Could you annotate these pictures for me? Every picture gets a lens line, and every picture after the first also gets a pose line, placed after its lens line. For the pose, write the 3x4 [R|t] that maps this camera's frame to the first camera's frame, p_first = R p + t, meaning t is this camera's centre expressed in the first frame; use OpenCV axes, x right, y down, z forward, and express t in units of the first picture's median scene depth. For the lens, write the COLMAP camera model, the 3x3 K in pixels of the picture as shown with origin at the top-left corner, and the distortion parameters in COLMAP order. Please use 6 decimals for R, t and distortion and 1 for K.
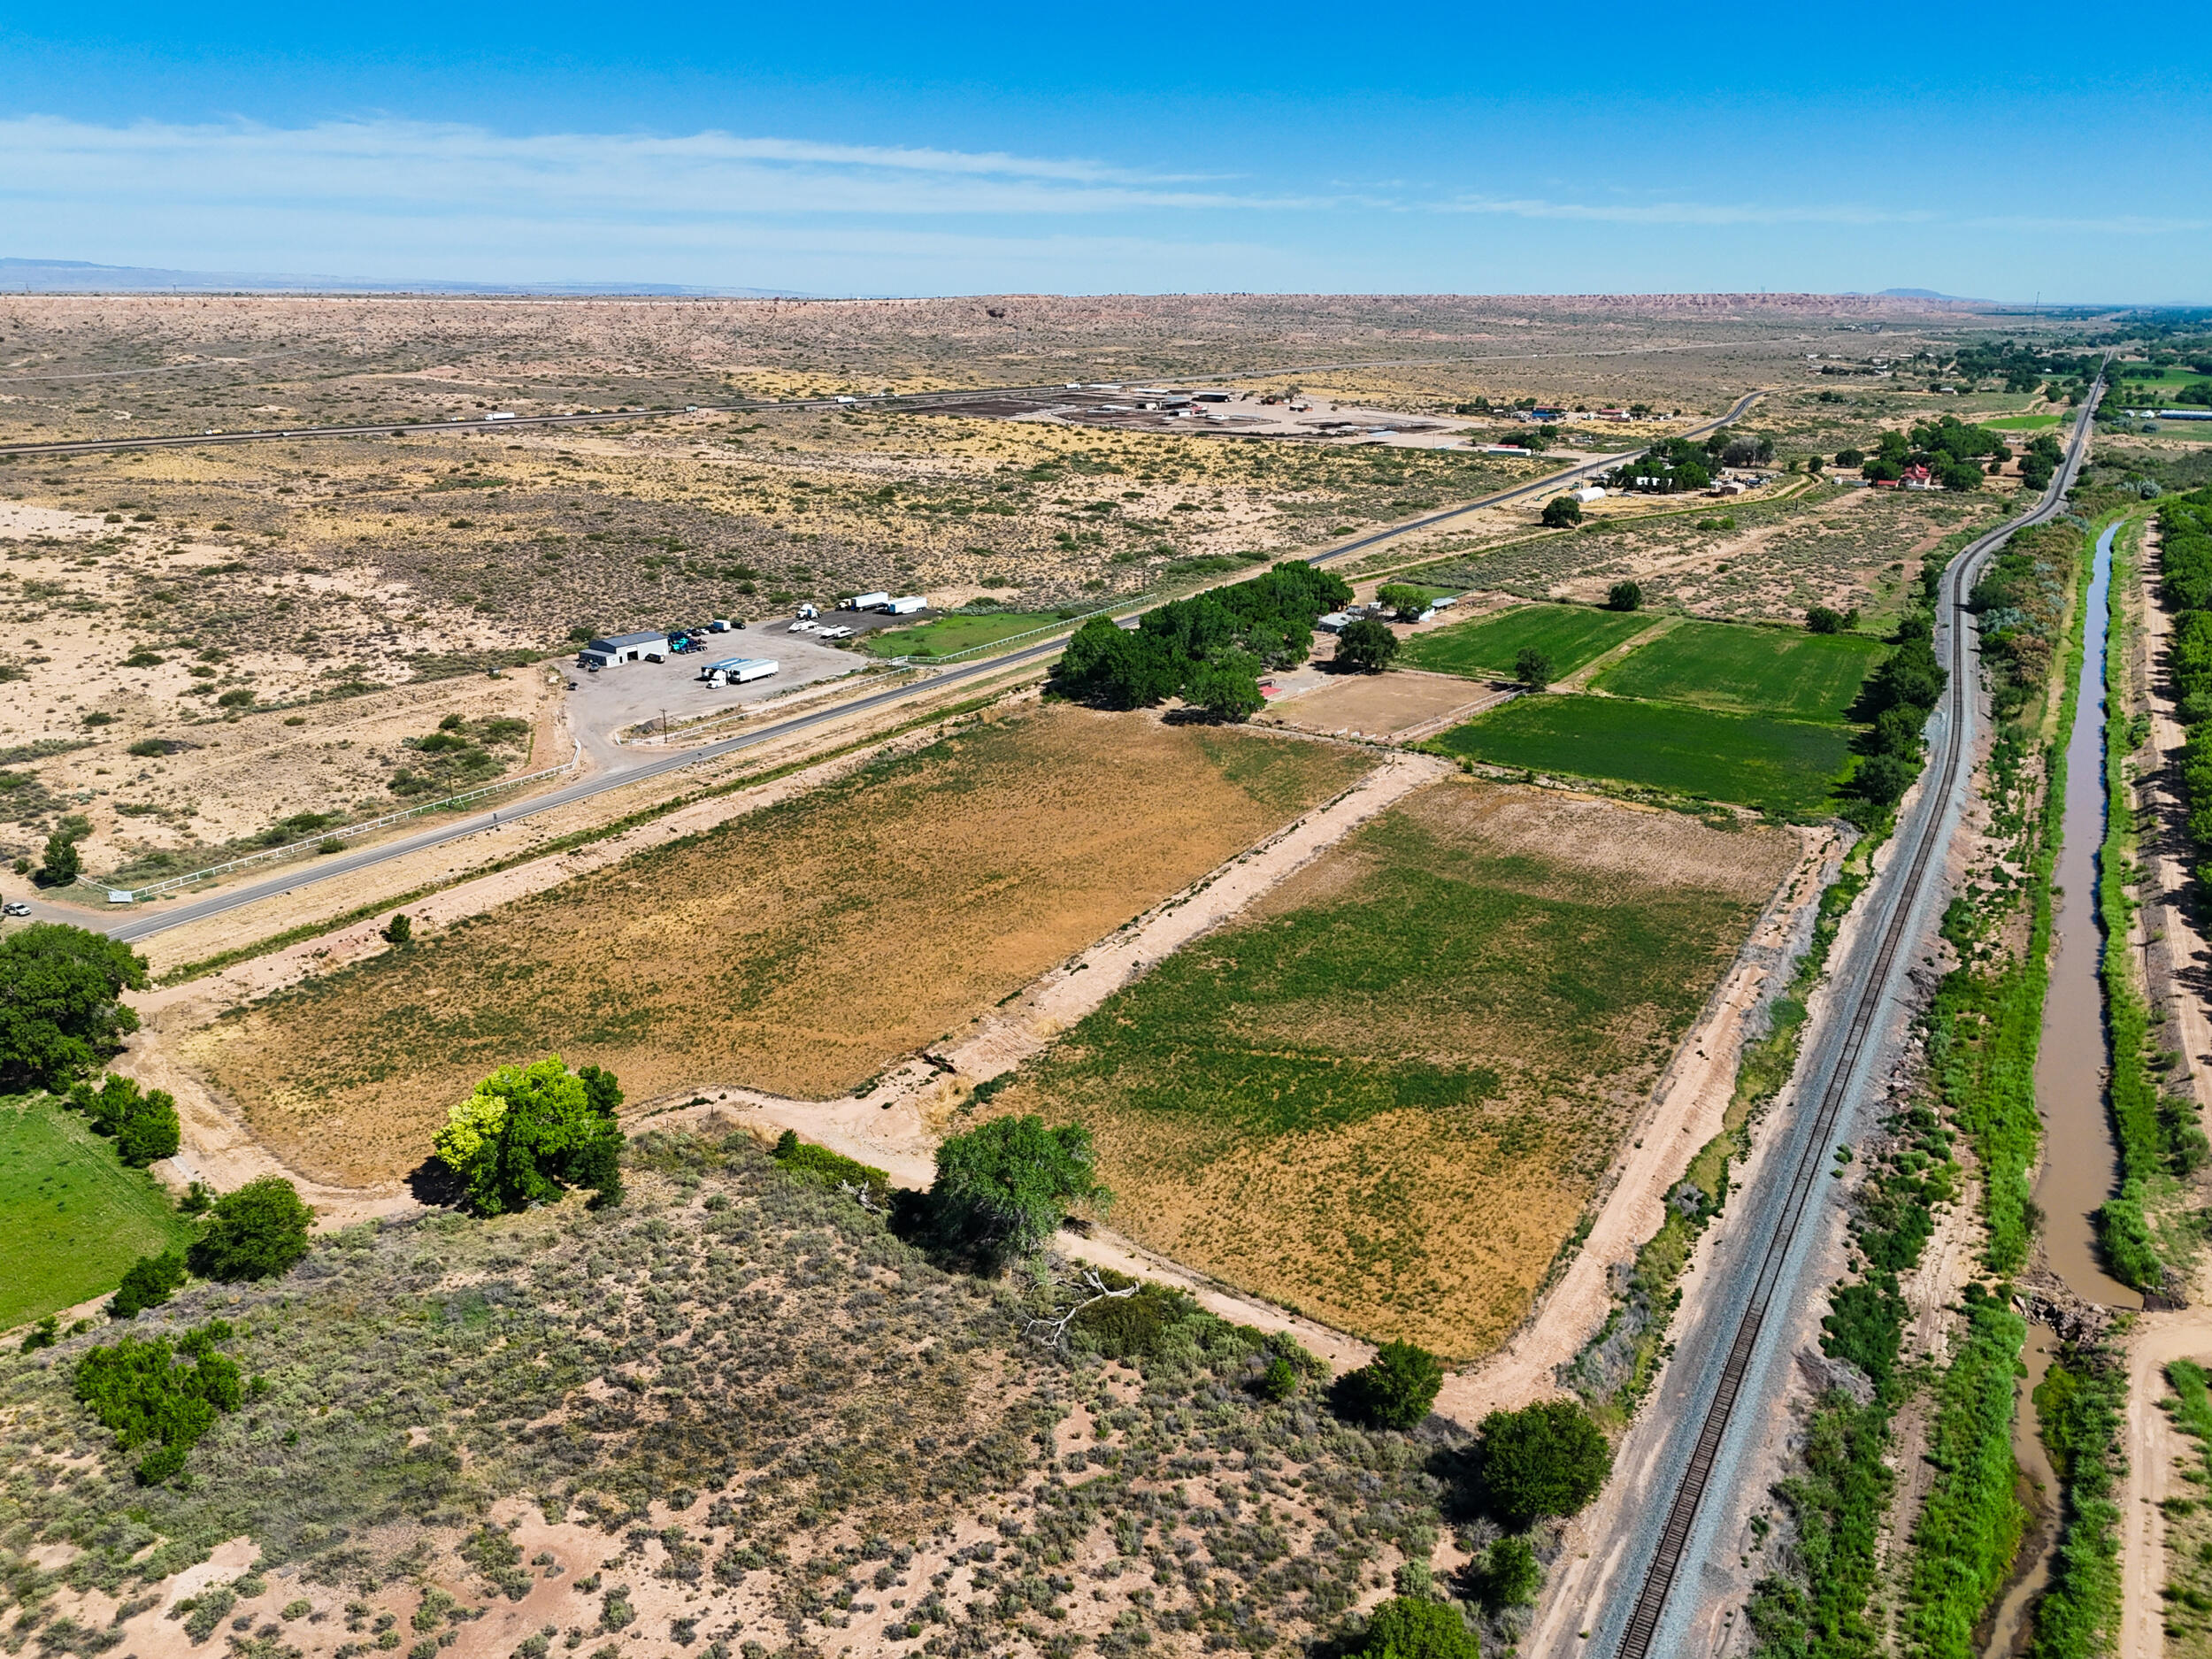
lens RADIAL K [[1625.5, 0, 1107.9], [0, 1625.5, 834.5], [0, 0, 1]] dist [0.074284, -0.070098]
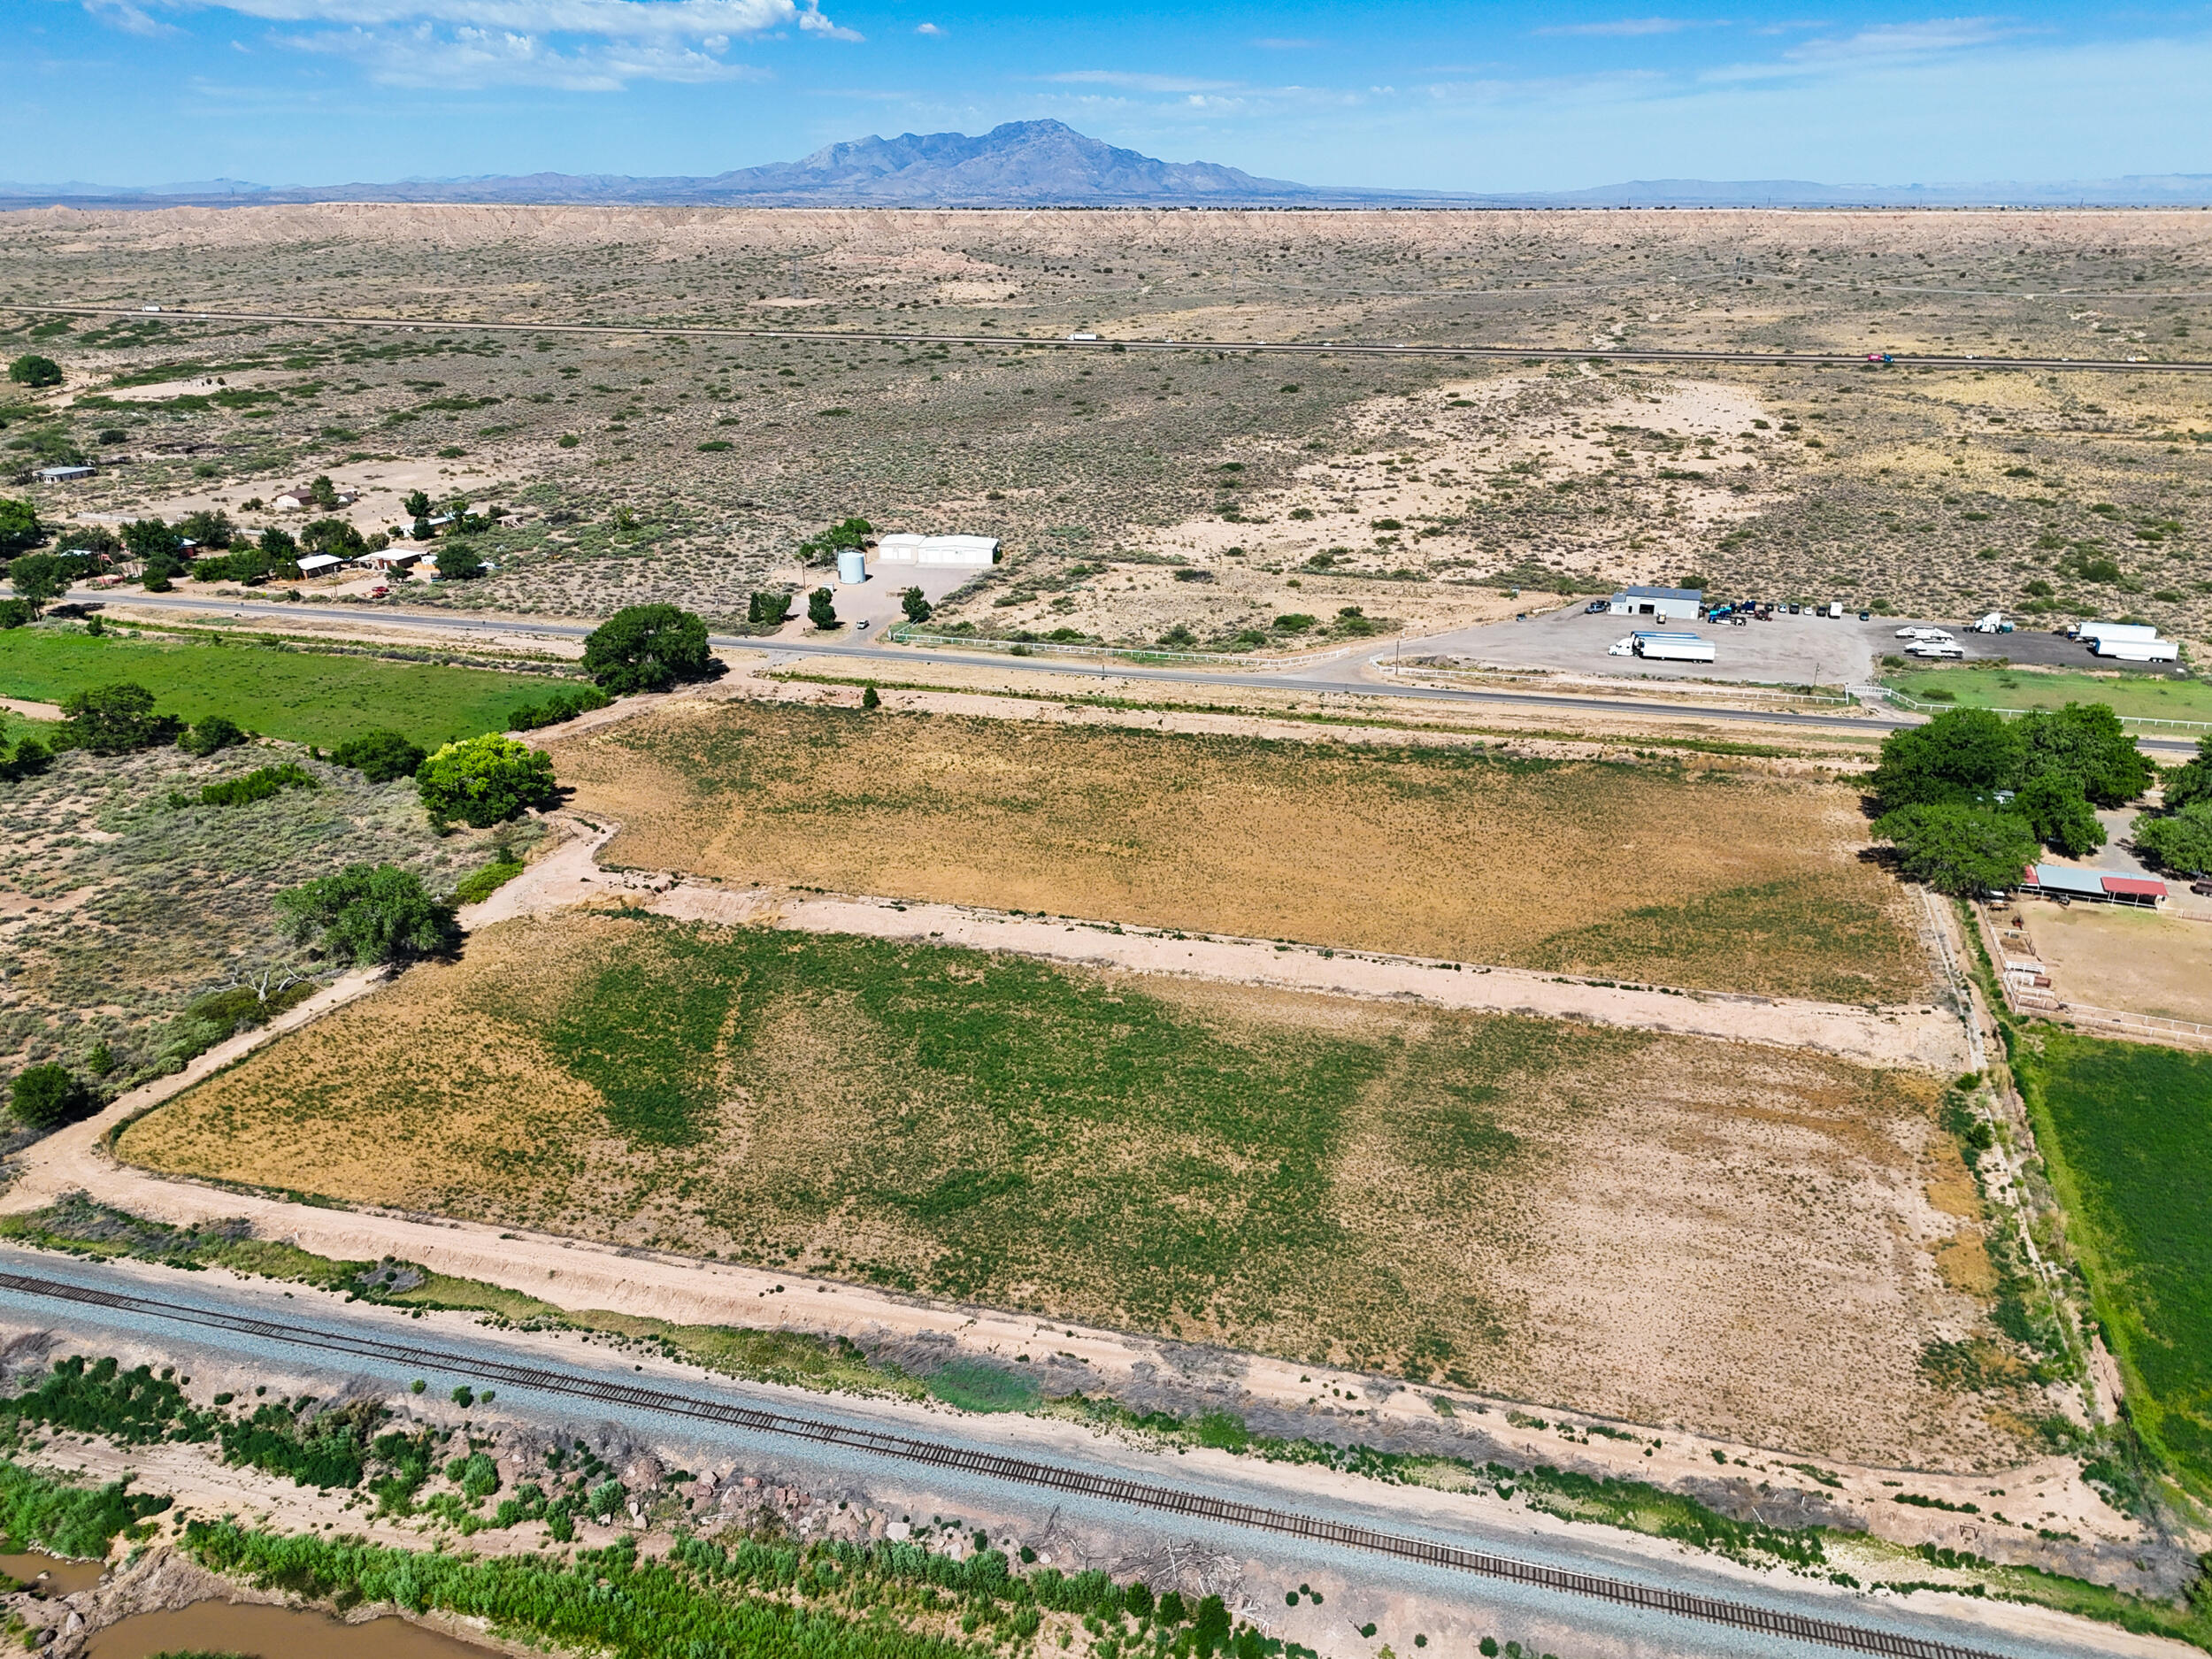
lens RADIAL K [[1625.5, 0, 1107.9], [0, 1625.5, 834.5], [0, 0, 1]] dist [0.074284, -0.070098]
pose [[0.269084, 0.340256, -0.901010, 0.786852], [-0.300016, 0.918581, 0.257292, -0.220702], [0.915196, 0.201085, 0.349258, 0.683093]]
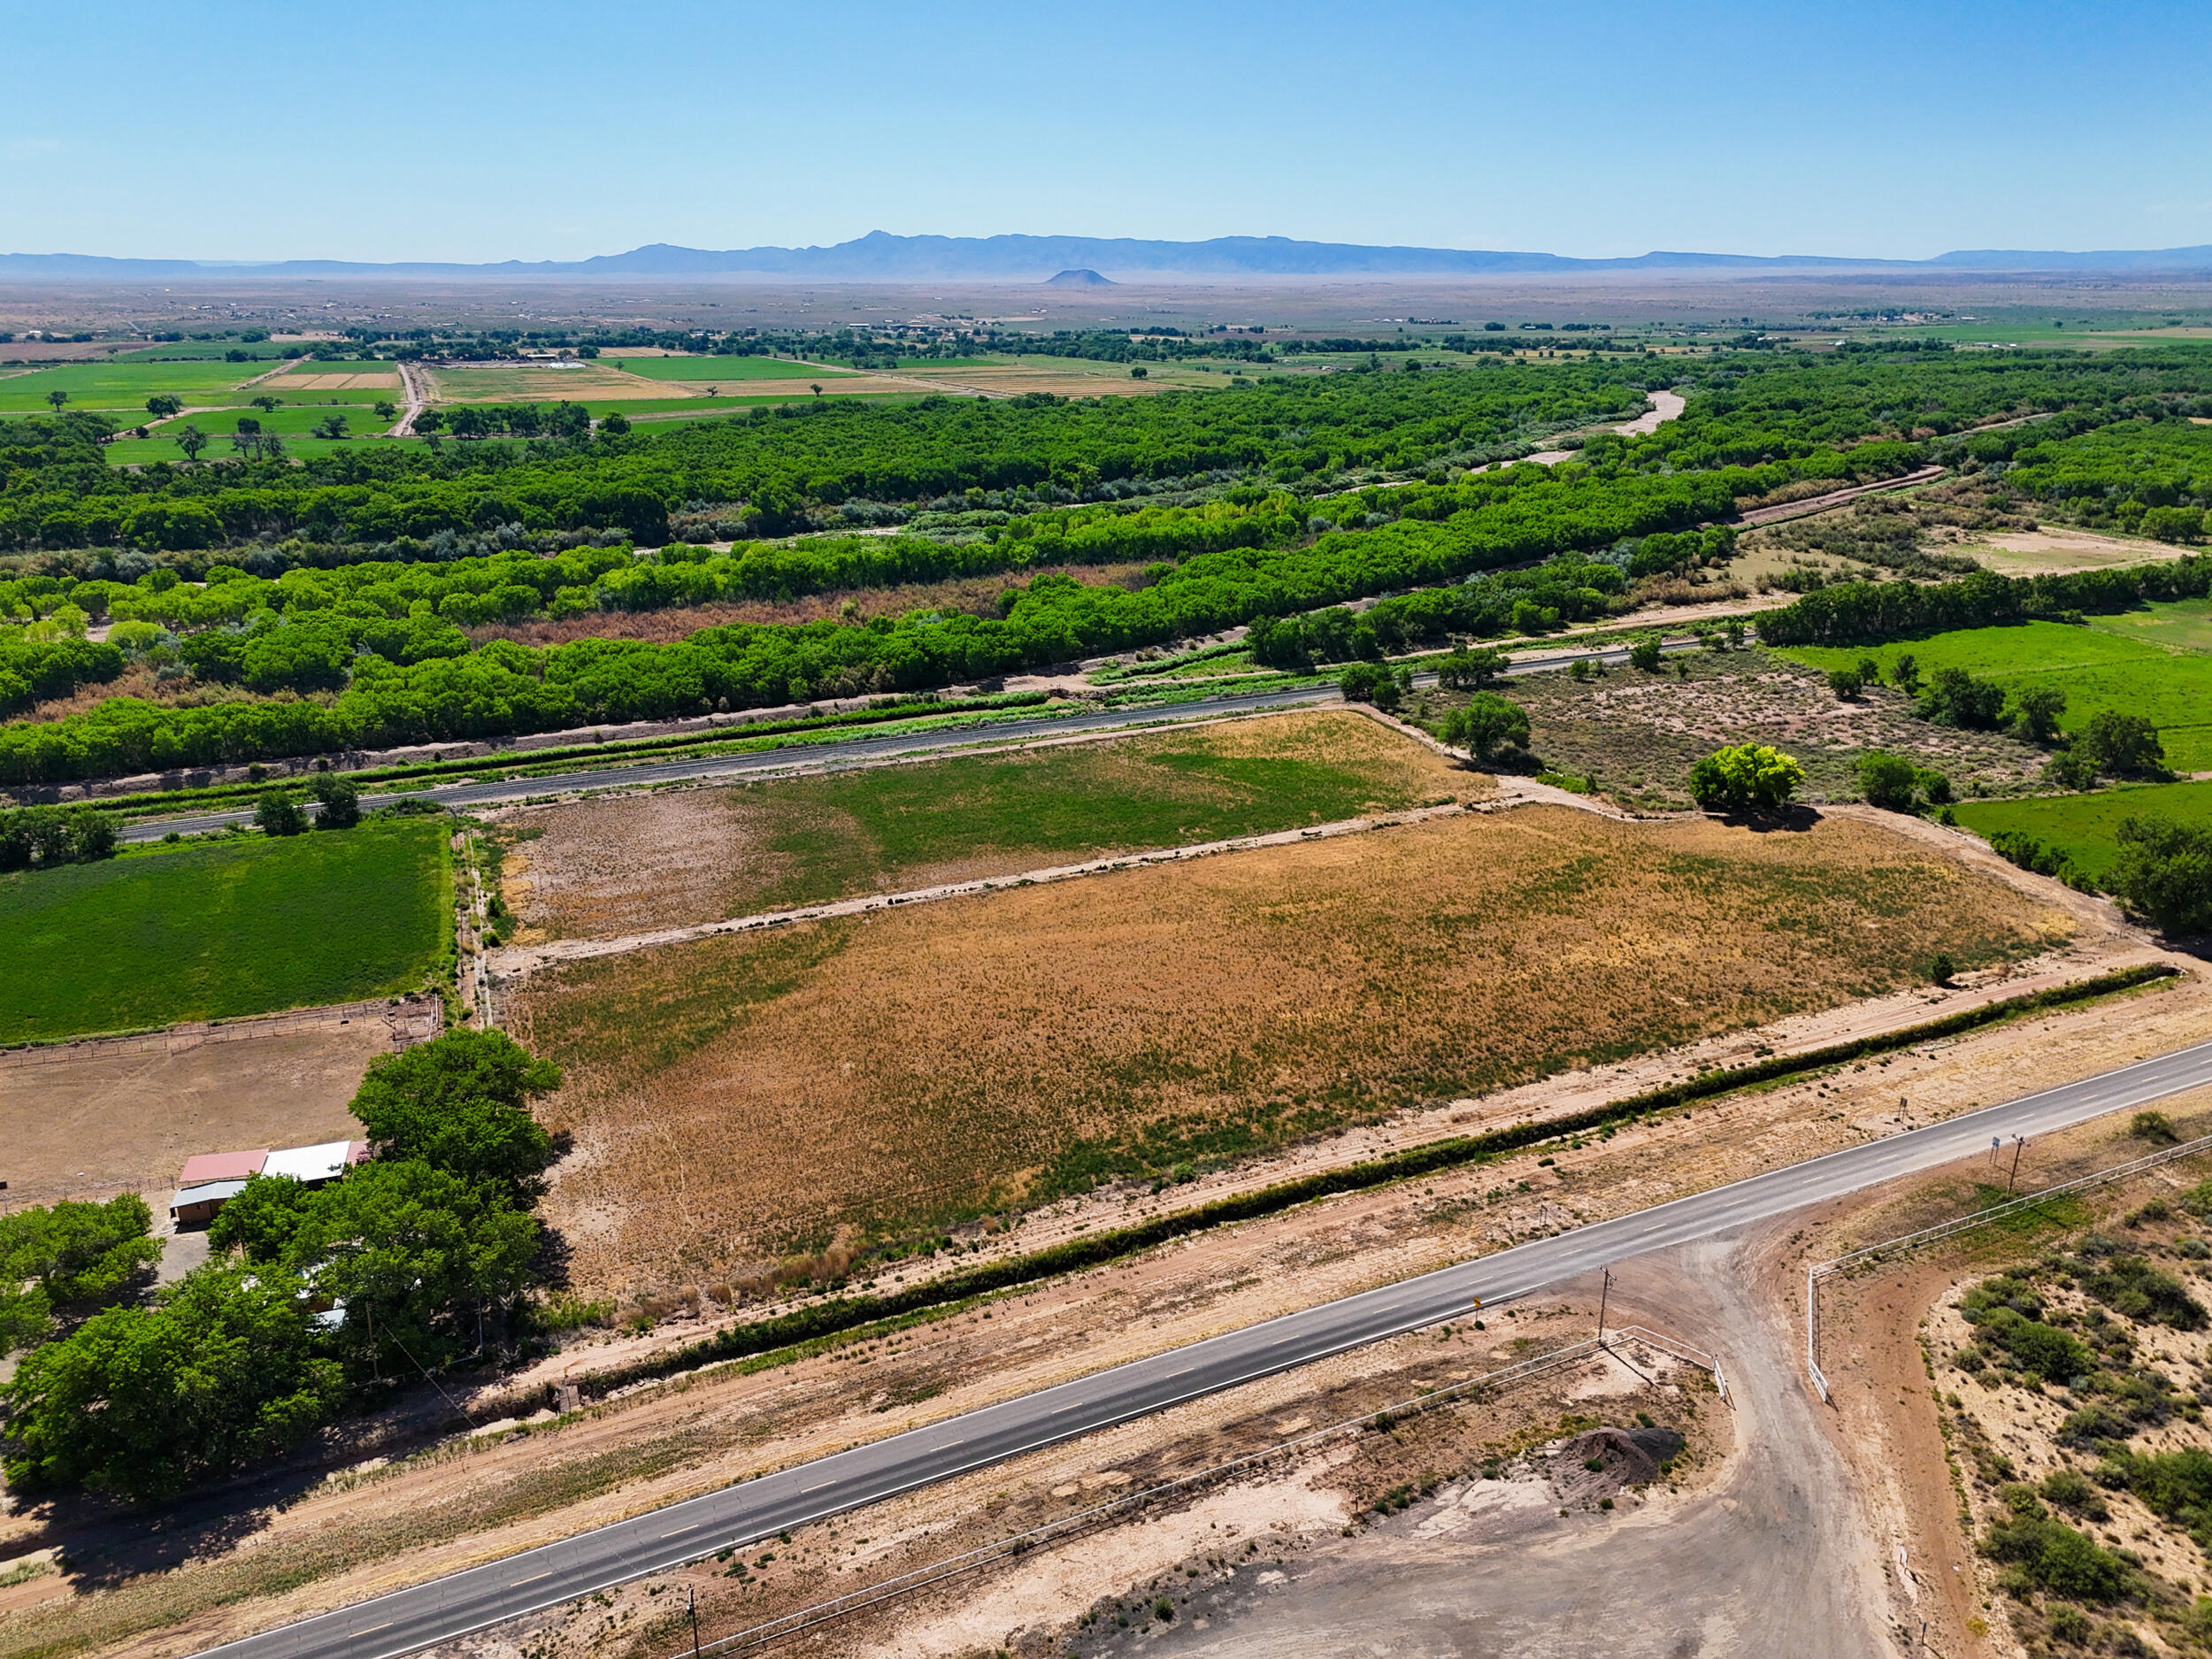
lens RADIAL K [[1625.5, 0, 1107.9], [0, 1625.5, 834.5], [0, 0, 1]] dist [0.074284, -0.070098]
pose [[-0.829170, -0.179269, 0.529472, -0.480506], [0.173275, 0.818102, 0.548348, -0.546860], [-0.531463, 0.546418, -0.647282, 1.669687]]
